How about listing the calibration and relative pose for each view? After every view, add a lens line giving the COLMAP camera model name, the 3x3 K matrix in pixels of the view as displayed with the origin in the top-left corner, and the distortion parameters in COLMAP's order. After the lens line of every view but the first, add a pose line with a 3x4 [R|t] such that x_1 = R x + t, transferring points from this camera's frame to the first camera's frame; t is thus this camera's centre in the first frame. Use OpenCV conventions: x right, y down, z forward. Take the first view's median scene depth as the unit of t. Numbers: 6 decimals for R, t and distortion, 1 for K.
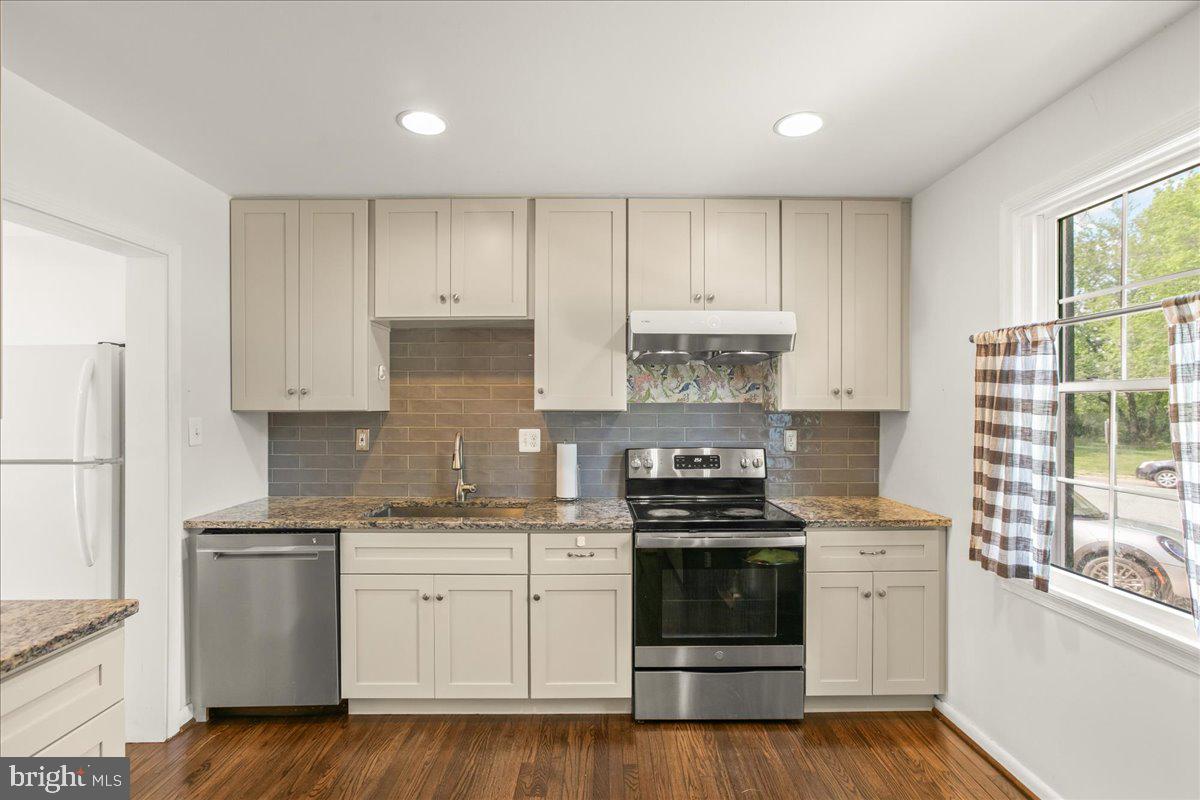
lens RADIAL K [[554.2, 0, 594.3], [0, 554.2, 407.4], [0, 0, 1]] dist [-0.022212, 0.014351]
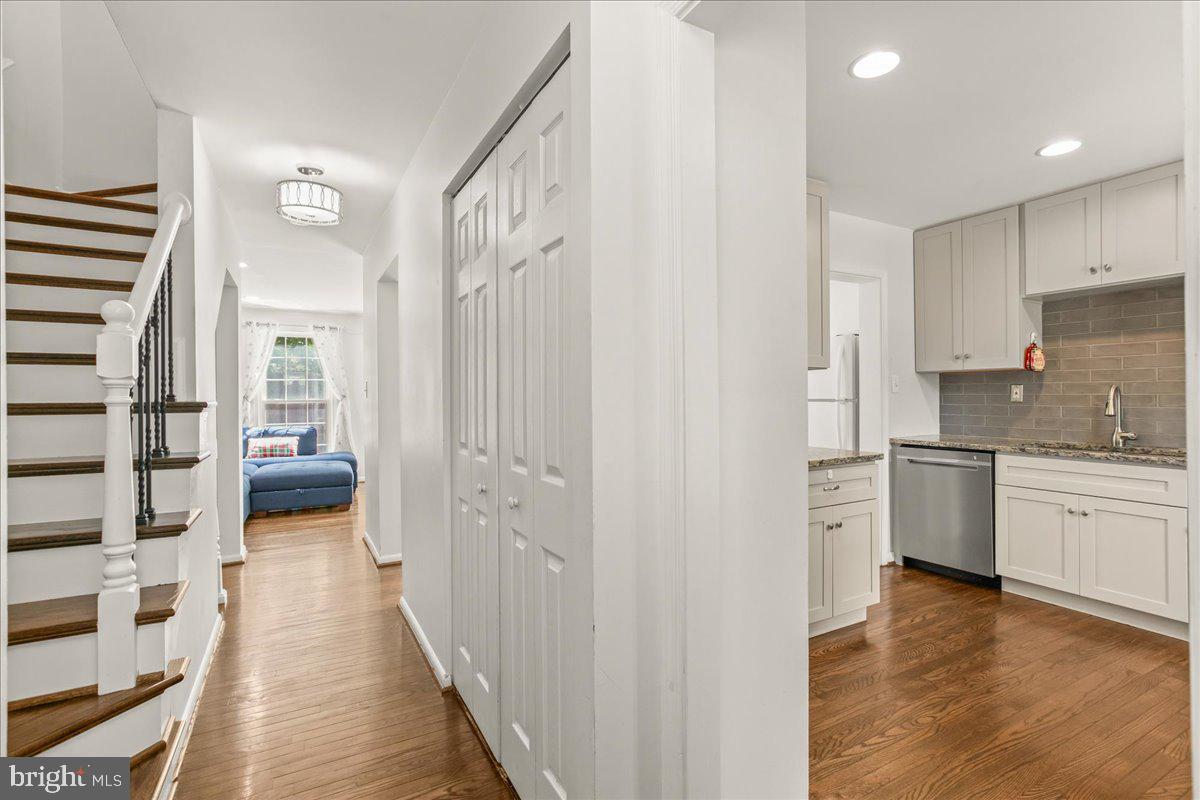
lens RADIAL K [[554.2, 0, 596.9], [0, 554.2, 395.4], [0, 0, 1]] dist [-0.022212, 0.014351]
pose [[0.477707, 0.000216, -0.878519, 0.279345], [0.006826, 0.999969, 0.003958, 0.065617], [0.878493, -0.007887, 0.477691, -0.547144]]
